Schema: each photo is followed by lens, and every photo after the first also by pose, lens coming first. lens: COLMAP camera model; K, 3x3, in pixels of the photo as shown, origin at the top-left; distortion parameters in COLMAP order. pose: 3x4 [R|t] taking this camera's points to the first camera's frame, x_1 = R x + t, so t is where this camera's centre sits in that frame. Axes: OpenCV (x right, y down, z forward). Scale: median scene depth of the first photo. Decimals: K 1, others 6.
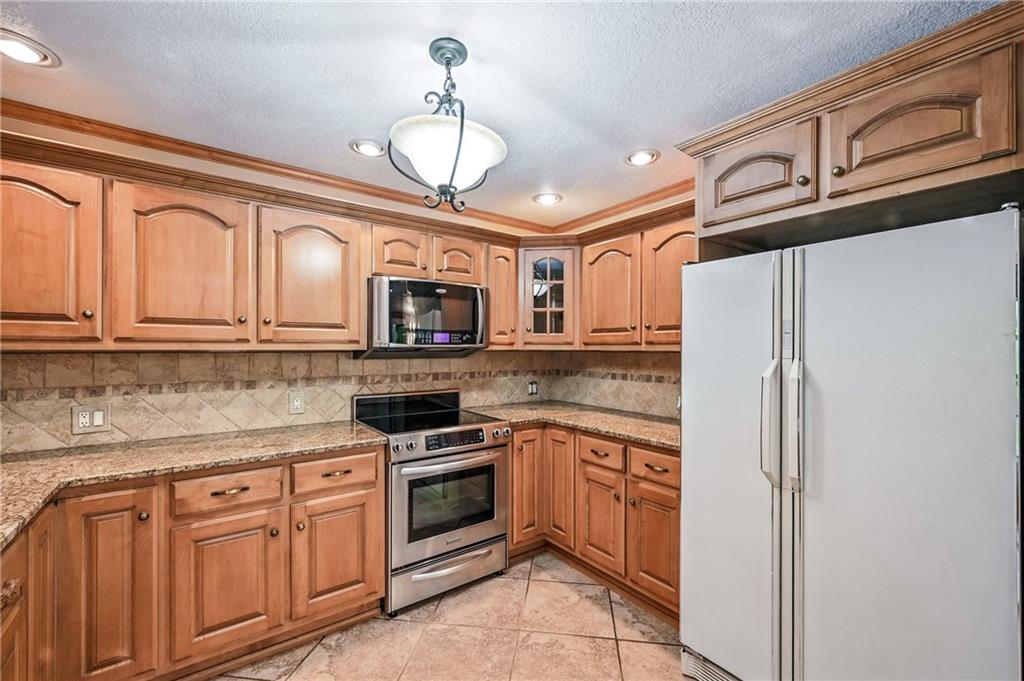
lens RADIAL K [[421.7, 0, 516.0], [0, 421.7, 332.4], [0, 0, 1]] dist [-0.000179, -0.000031]
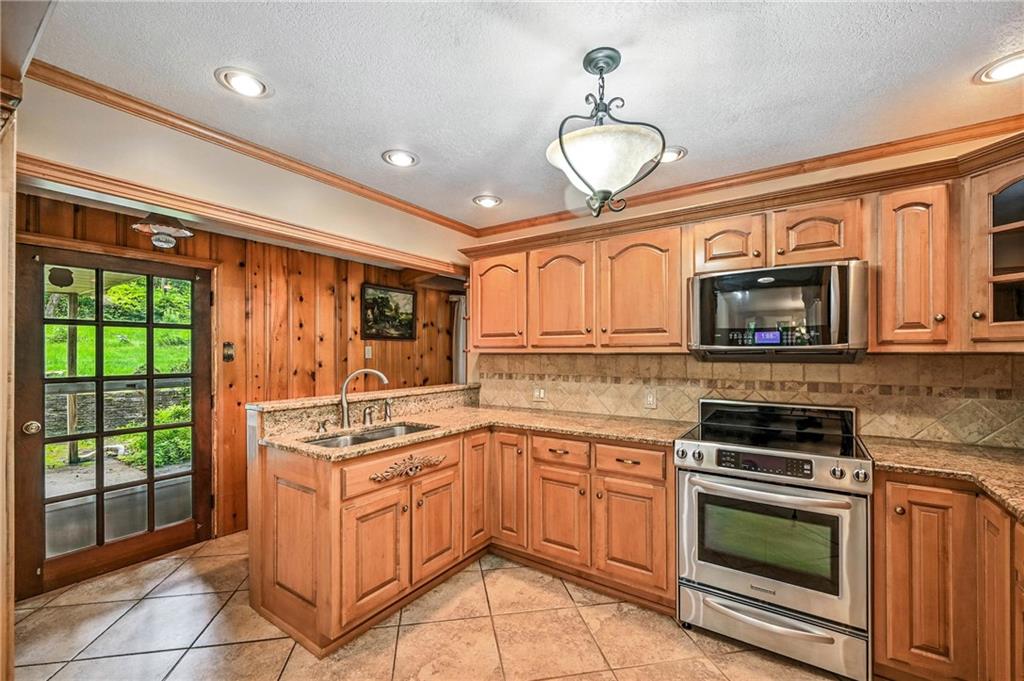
lens RADIAL K [[423.0, 0, 511.8], [0, 423.0, 334.7], [0, 0, 1]] dist [-0.000172, 0.000074]
pose [[0.317336, -0.041228, -0.947417, 0.456206], [0.038991, 0.998777, -0.030403, 0.013621], [0.947511, -0.027293, 0.318555, 0.284358]]
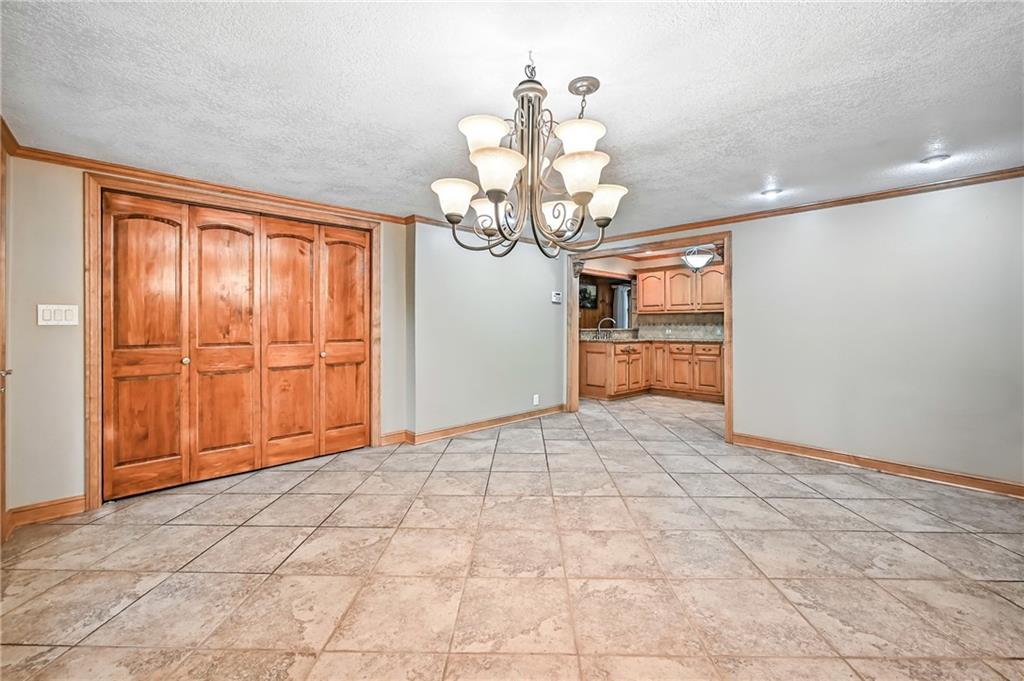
lens RADIAL K [[423.4, 0, 510.2], [0, 423.4, 322.4], [0, 0, 1]] dist [-0.000343, 0.000018]
pose [[0.109687, -0.007417, -0.993939, 2.130943], [0.038872, 0.999239, -0.003167, 0.062001], [0.993206, -0.038290, 0.109892, -0.685486]]
